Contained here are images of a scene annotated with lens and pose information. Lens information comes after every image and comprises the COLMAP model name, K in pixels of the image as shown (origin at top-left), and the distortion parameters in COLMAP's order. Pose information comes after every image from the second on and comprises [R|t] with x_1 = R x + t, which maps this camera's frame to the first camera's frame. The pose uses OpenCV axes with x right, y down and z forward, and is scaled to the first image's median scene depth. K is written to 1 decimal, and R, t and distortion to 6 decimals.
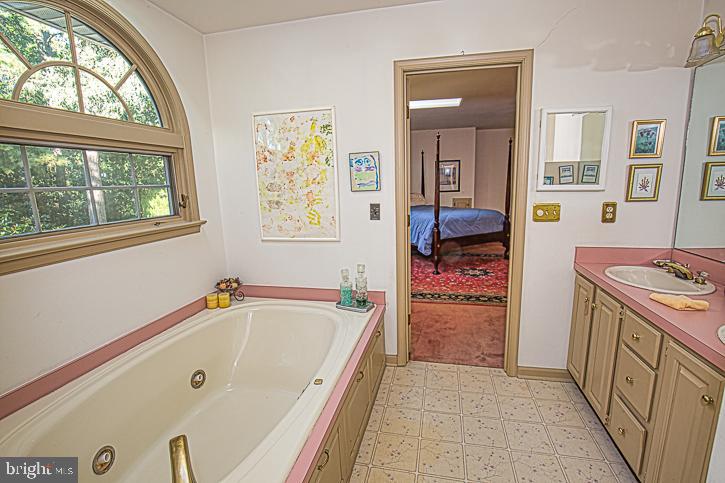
lens RADIAL K [[331.8, 0, 363.0], [0, 331.8, 241.2], [0, 0, 1]] dist [-0.025325, -0.000009]
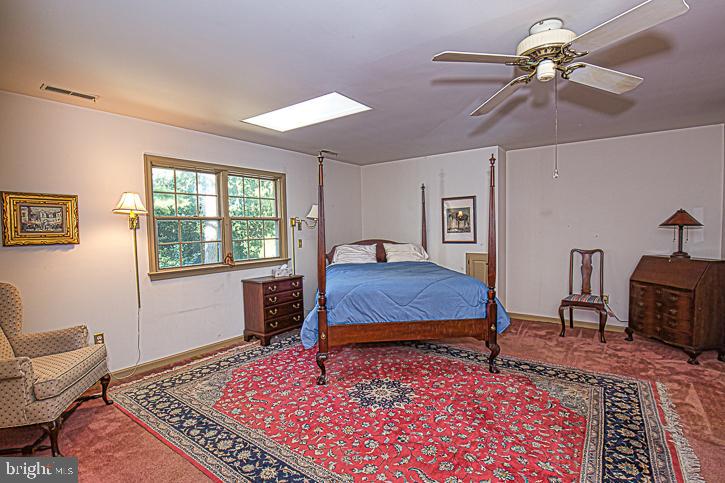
lens RADIAL K [[331.8, 0, 366.4], [0, 331.8, 247.1], [0, 0, 1]] dist [-0.025325, -0.000009]
pose [[0.908835, 0.028143, -0.416205, 0.529970], [-0.076489, 0.992049, -0.099941, -0.087670], [0.410083, 0.122665, 0.903761, 0.464581]]
